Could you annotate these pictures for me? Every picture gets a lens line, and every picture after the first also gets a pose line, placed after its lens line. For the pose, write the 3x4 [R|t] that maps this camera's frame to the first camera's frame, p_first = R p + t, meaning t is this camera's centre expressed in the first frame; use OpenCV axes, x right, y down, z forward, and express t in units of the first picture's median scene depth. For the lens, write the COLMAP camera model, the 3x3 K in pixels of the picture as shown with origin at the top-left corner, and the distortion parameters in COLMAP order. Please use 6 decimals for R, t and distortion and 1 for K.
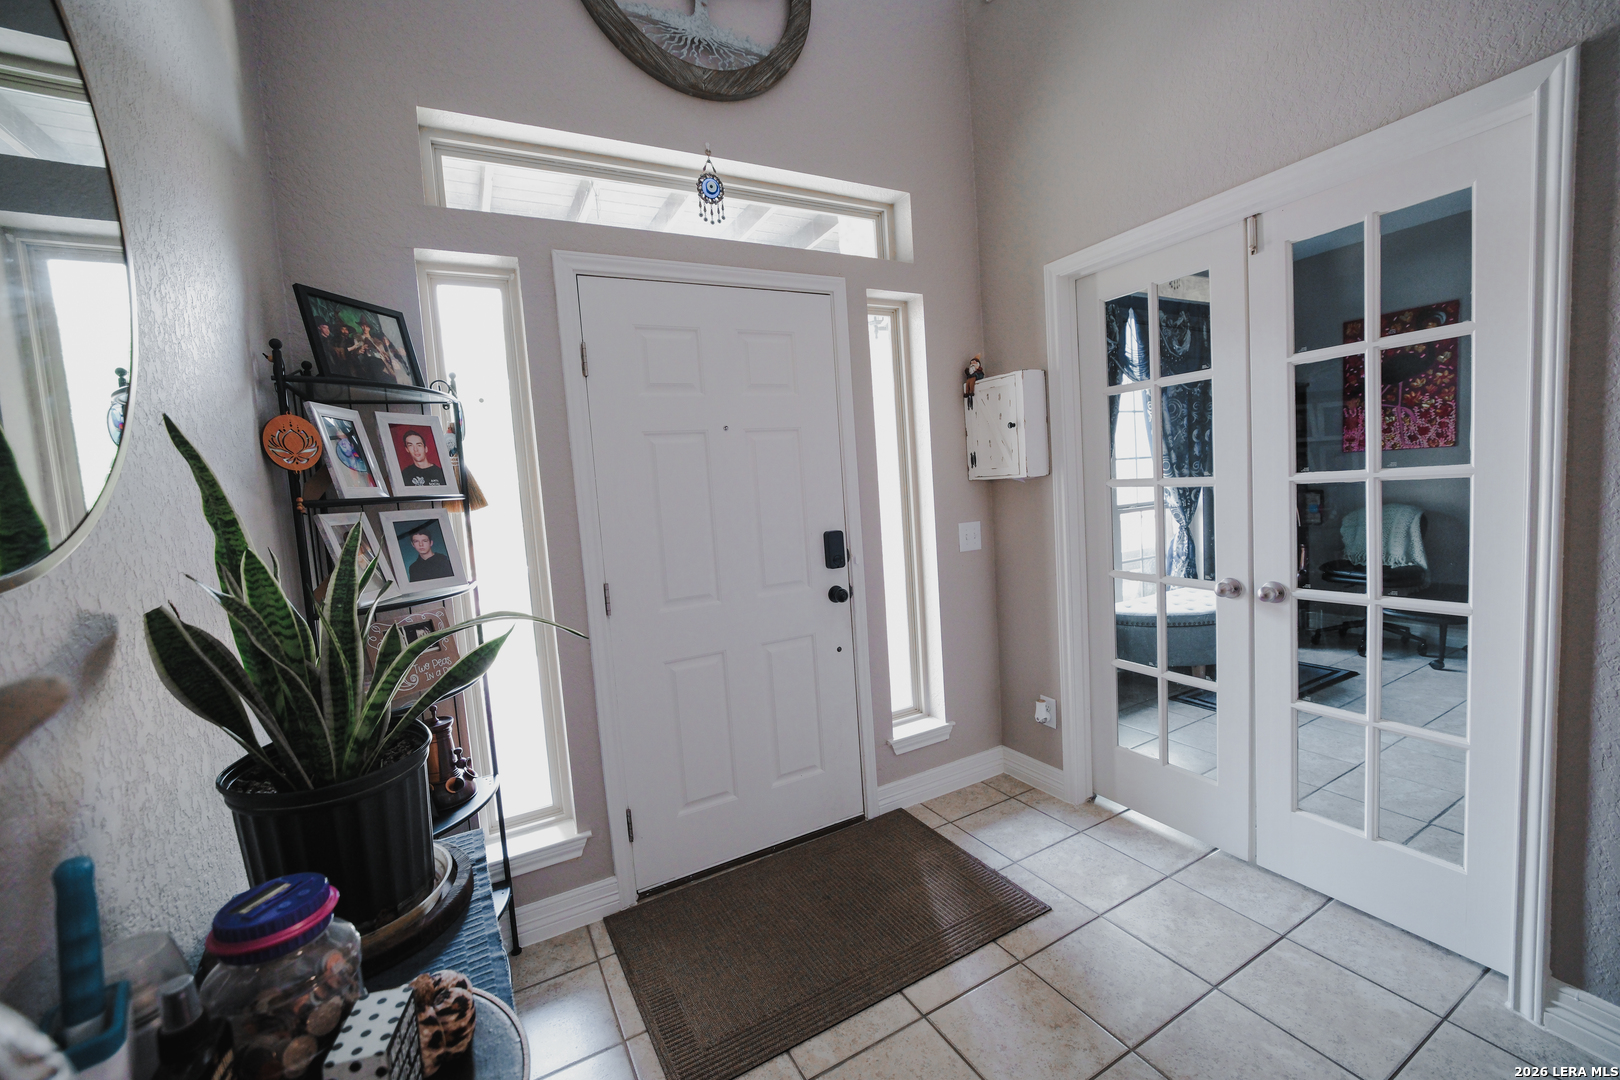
lens RADIAL K [[652.2, 0, 805.9], [0, 652.2, 537.8], [0, 0, 1]] dist [-0.023160, 0.006515]
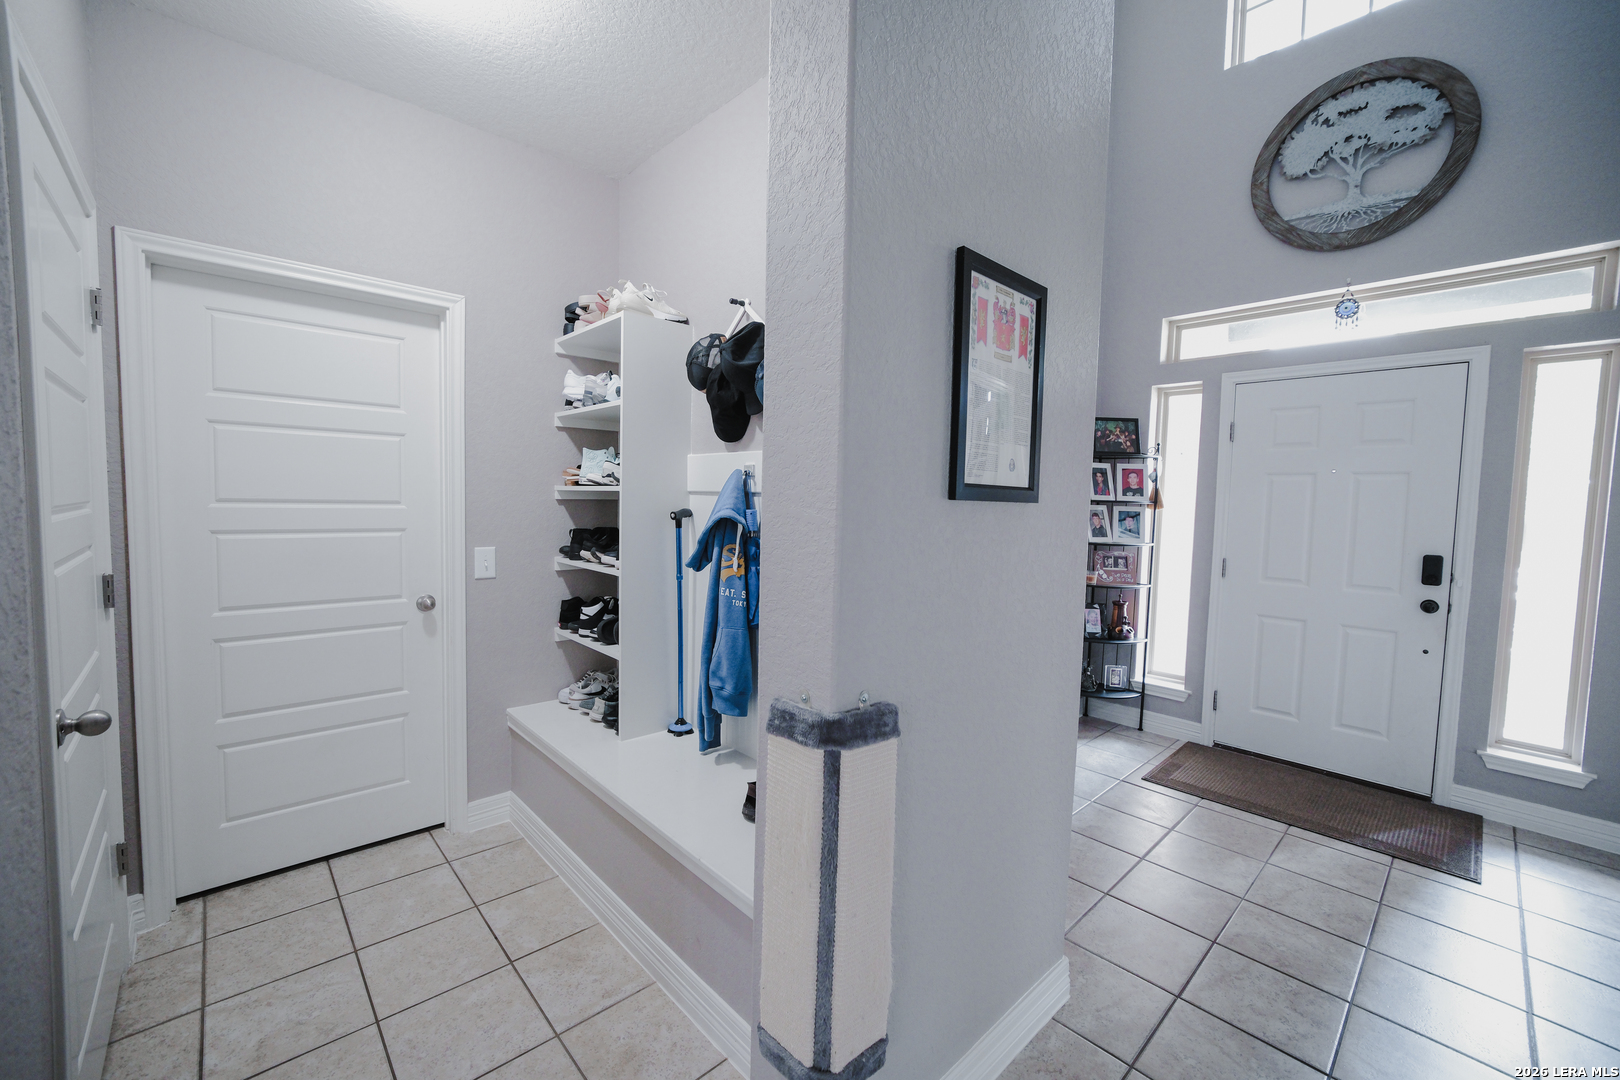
lens RADIAL K [[652.2, 0, 805.9], [0, 652.2, 537.8], [0, 0, 1]] dist [-0.023160, 0.006515]
pose [[0.254783, 0.133962, -0.957674, 1.025884], [-0.120730, 0.987016, 0.105947, -0.031949], [0.959432, 0.088626, 0.267648, -0.533480]]
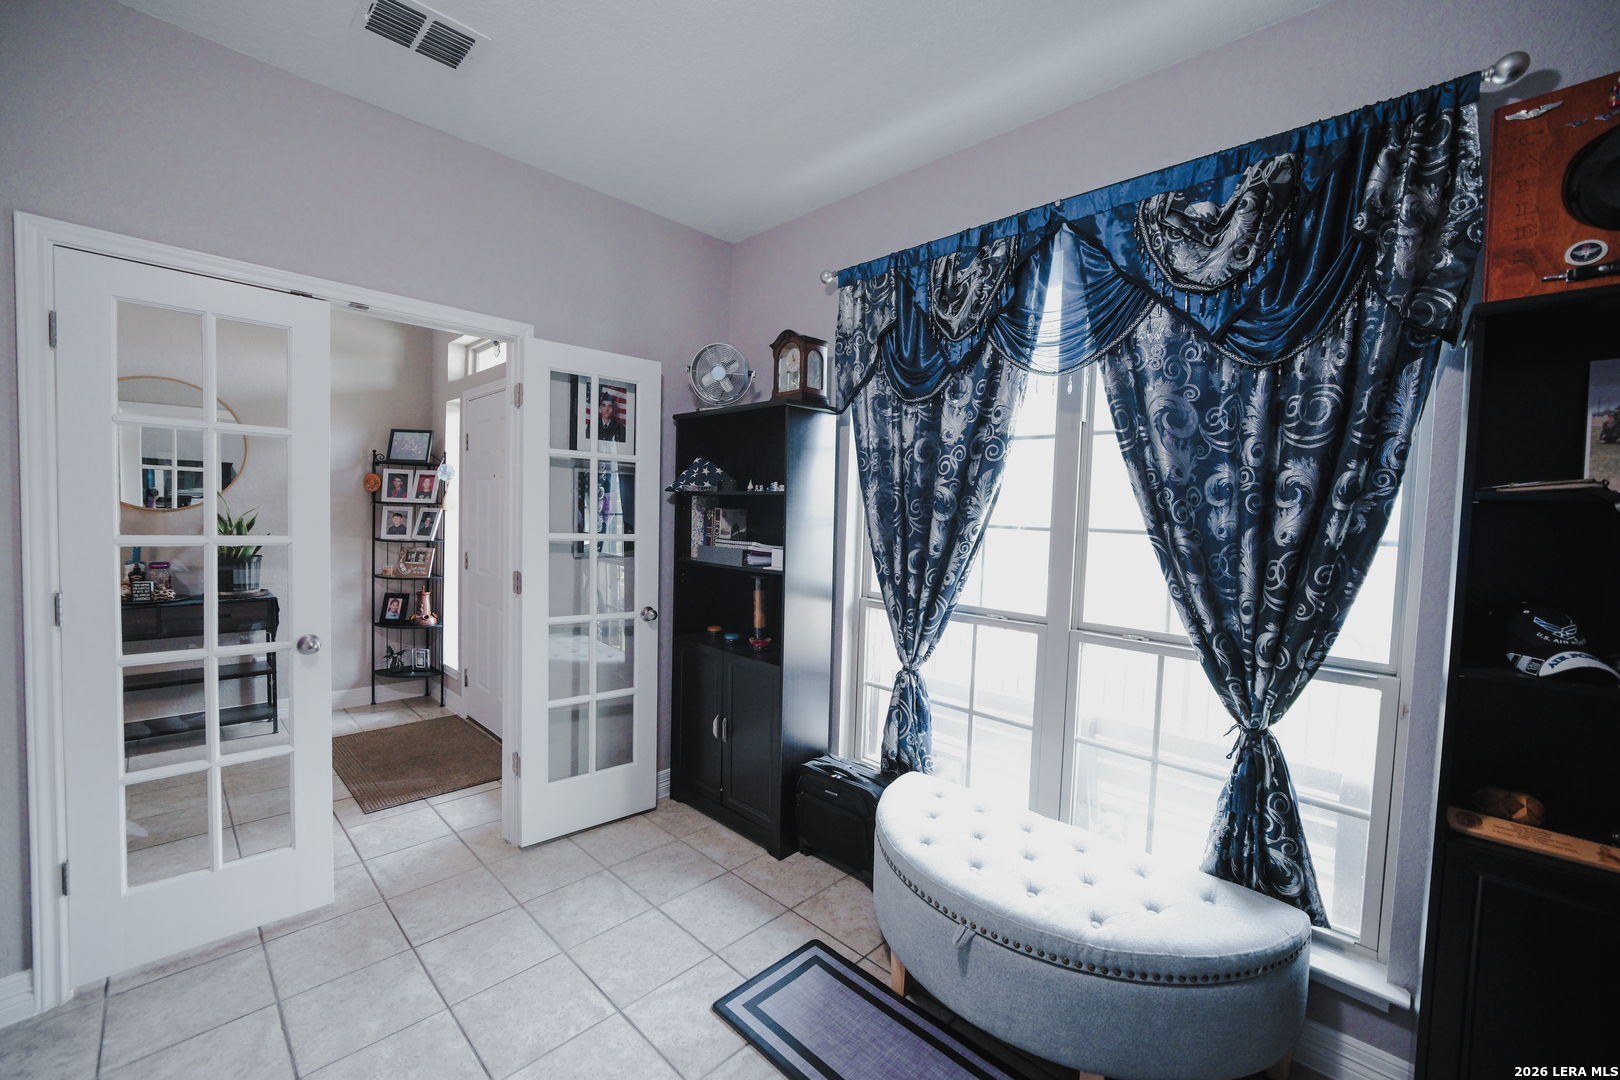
lens RADIAL K [[652.2, 0, 805.9], [0, 652.2, 537.8], [0, 0, 1]] dist [-0.023160, 0.006515]
pose [[0.298972, 0.117251, -0.947031, 1.808777], [-0.127459, 0.988437, 0.082140, -0.260097], [0.945711, 0.096151, 0.310460, 1.306149]]
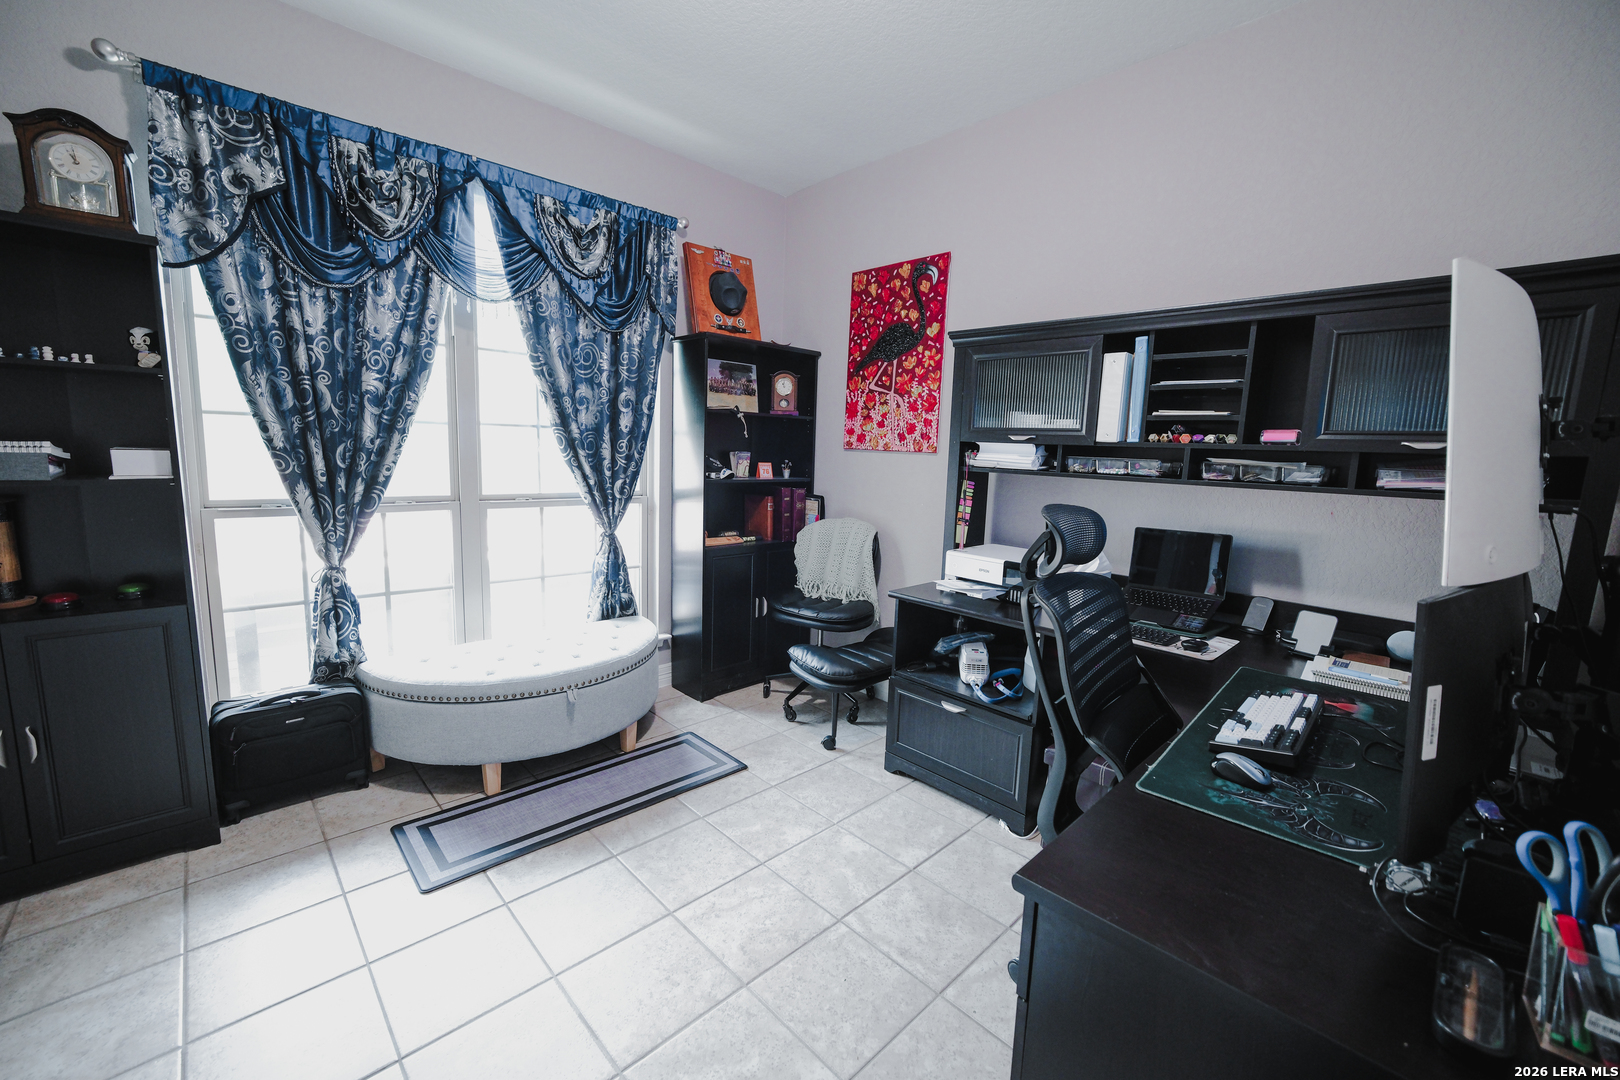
lens RADIAL K [[652.2, 0, 805.9], [0, 652.2, 537.8], [0, 0, 1]] dist [-0.023160, 0.006515]
pose [[0.958998, 0.062051, 0.276536, 1.292797], [-0.076988, 0.996084, 0.043477, -0.128750], [-0.272755, -0.062984, 0.960020, 0.602418]]
